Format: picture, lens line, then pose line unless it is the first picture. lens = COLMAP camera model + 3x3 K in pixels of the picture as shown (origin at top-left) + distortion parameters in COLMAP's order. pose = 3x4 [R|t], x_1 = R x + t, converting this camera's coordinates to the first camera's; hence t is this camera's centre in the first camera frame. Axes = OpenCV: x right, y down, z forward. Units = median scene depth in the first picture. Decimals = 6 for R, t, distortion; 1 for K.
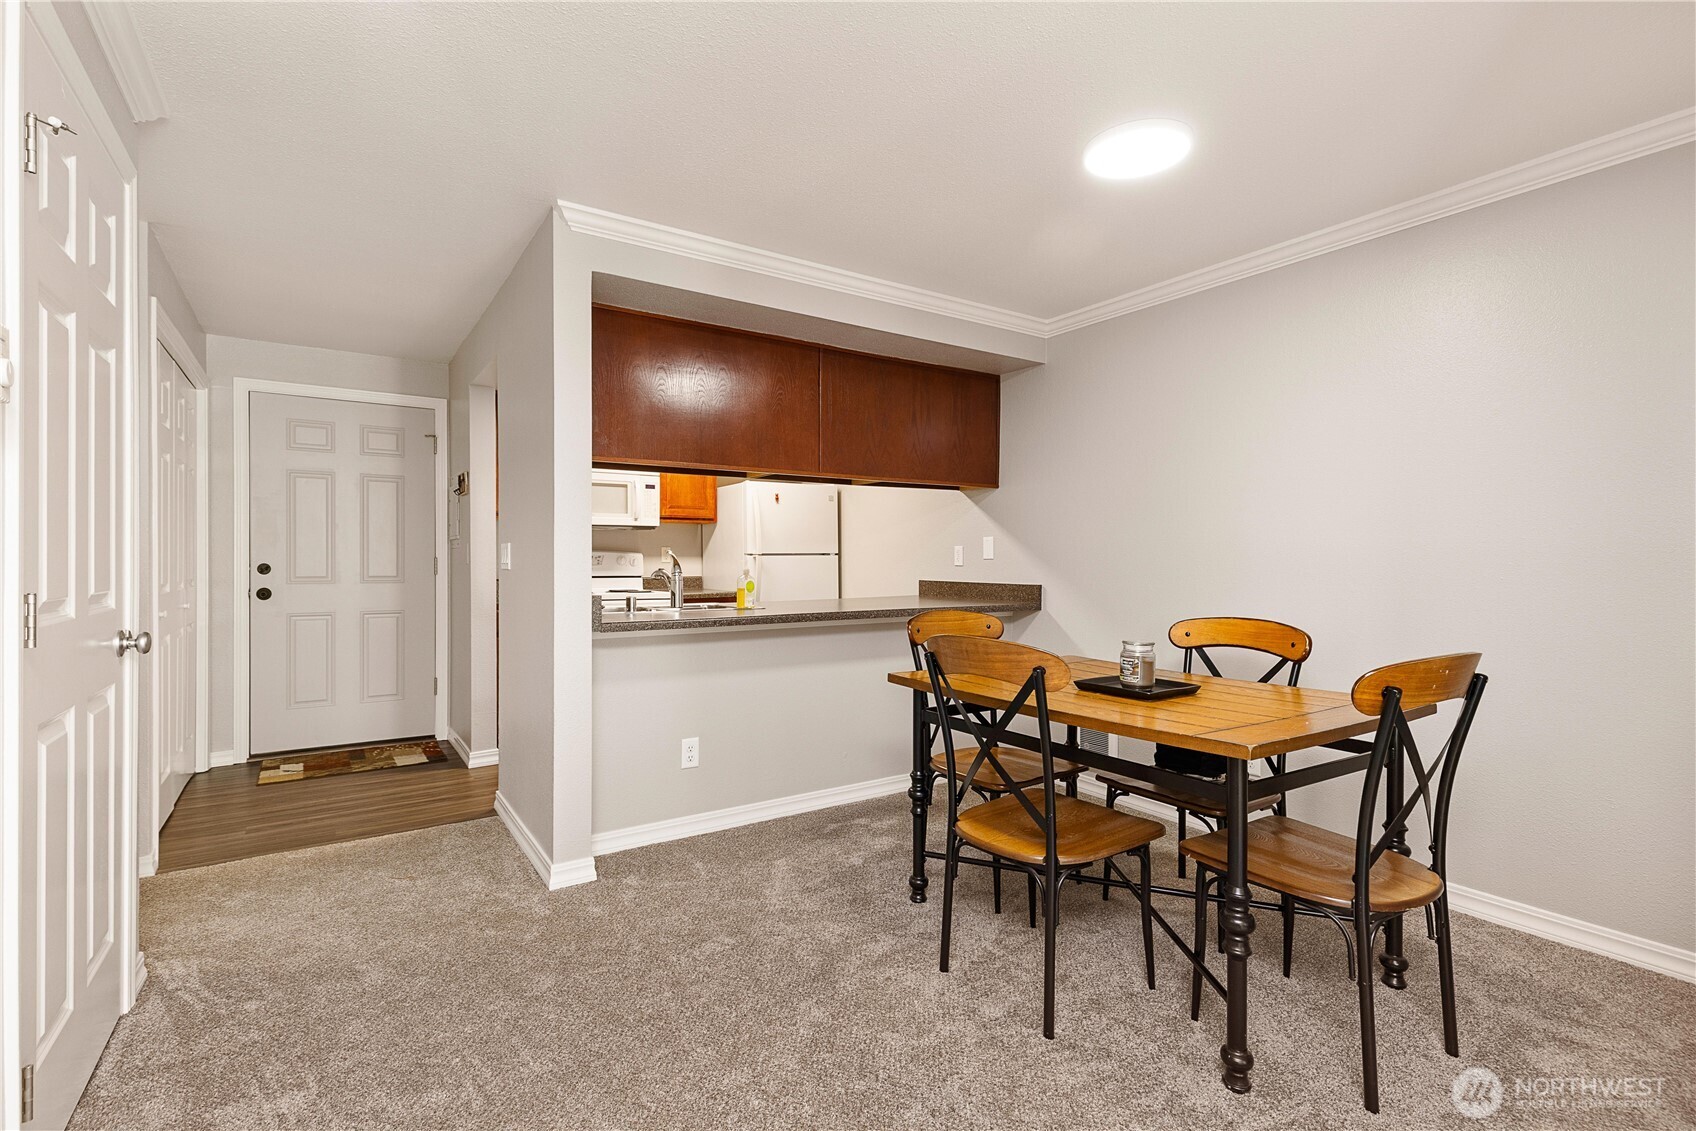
lens RADIAL K [[774.2, 0, 841.3], [0, 774.2, 558.3], [0, 0, 1]] dist [-0.000880, -0.000163]
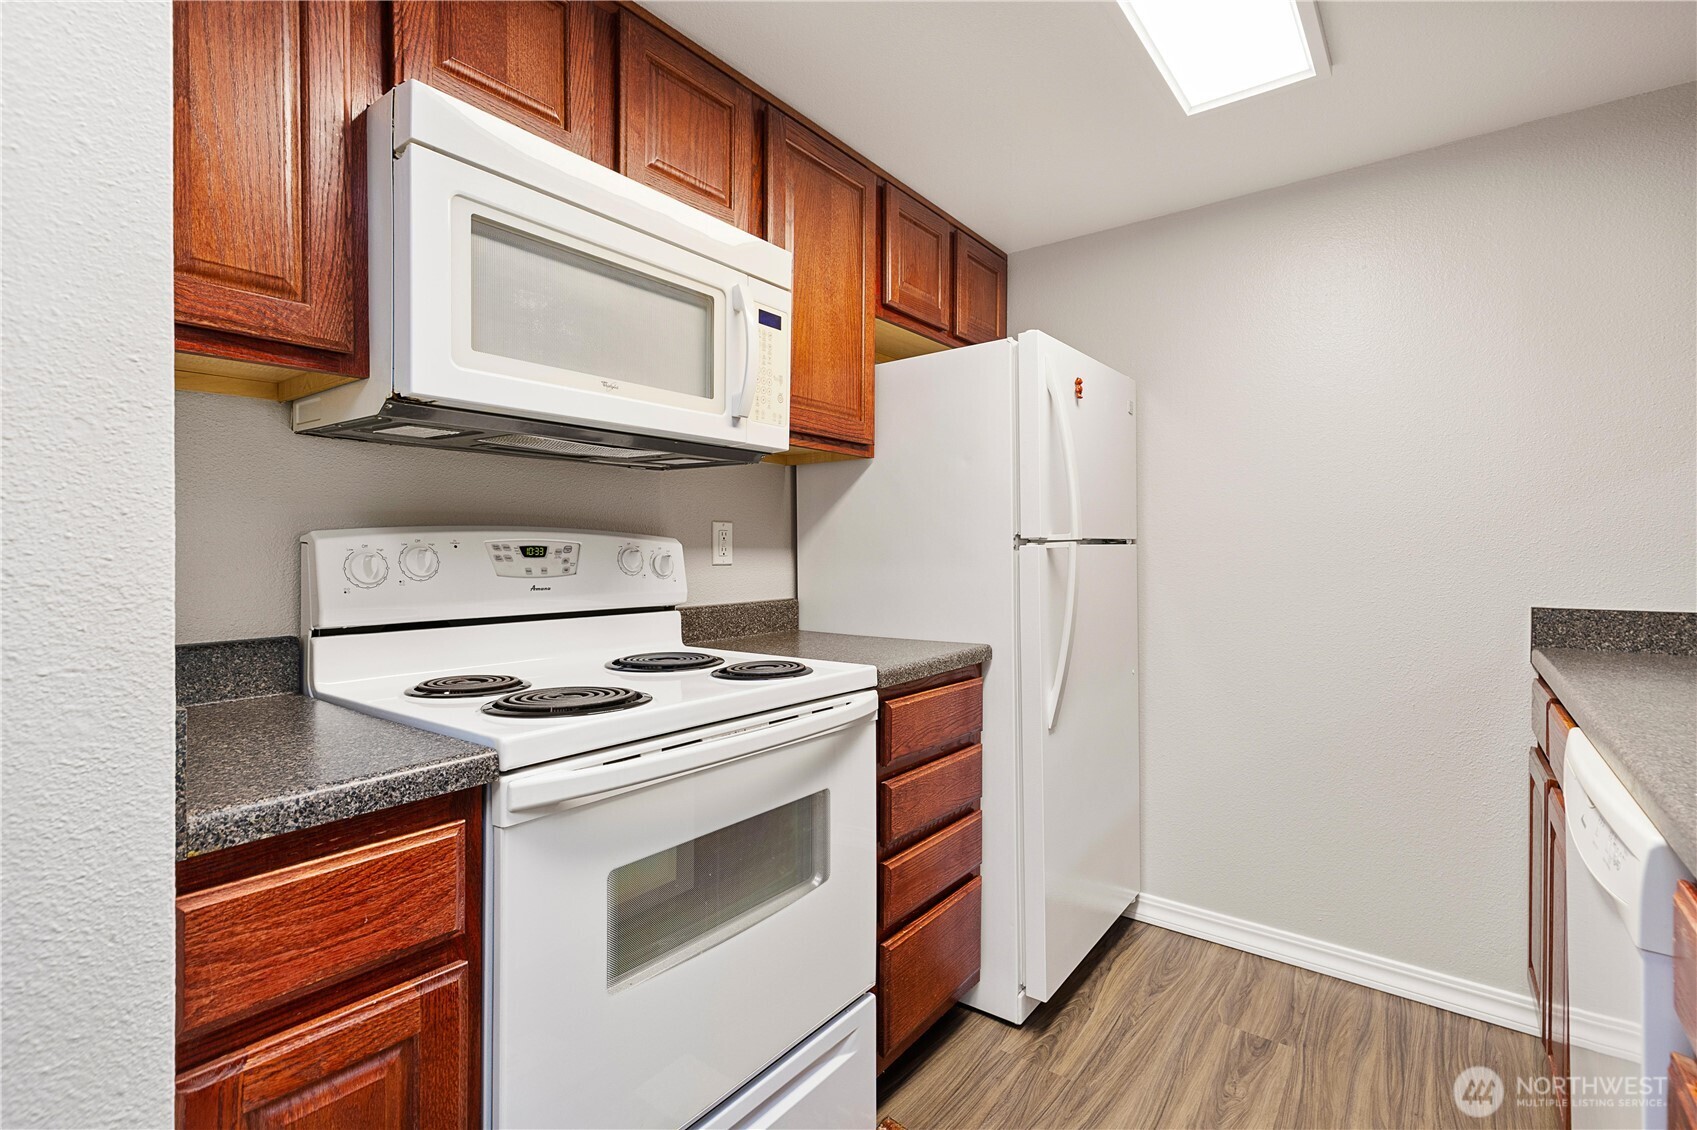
lens RADIAL K [[774.7, 0, 841.8], [0, 774.7, 557.8], [0, 0, 1]] dist [-0.000880, -0.000163]
pose [[0.947057, -0.005312, 0.321022, -0.309610], [0.001891, 0.999938, 0.010968, -0.001980], [-0.321060, -0.009780, 0.947008, 0.682783]]
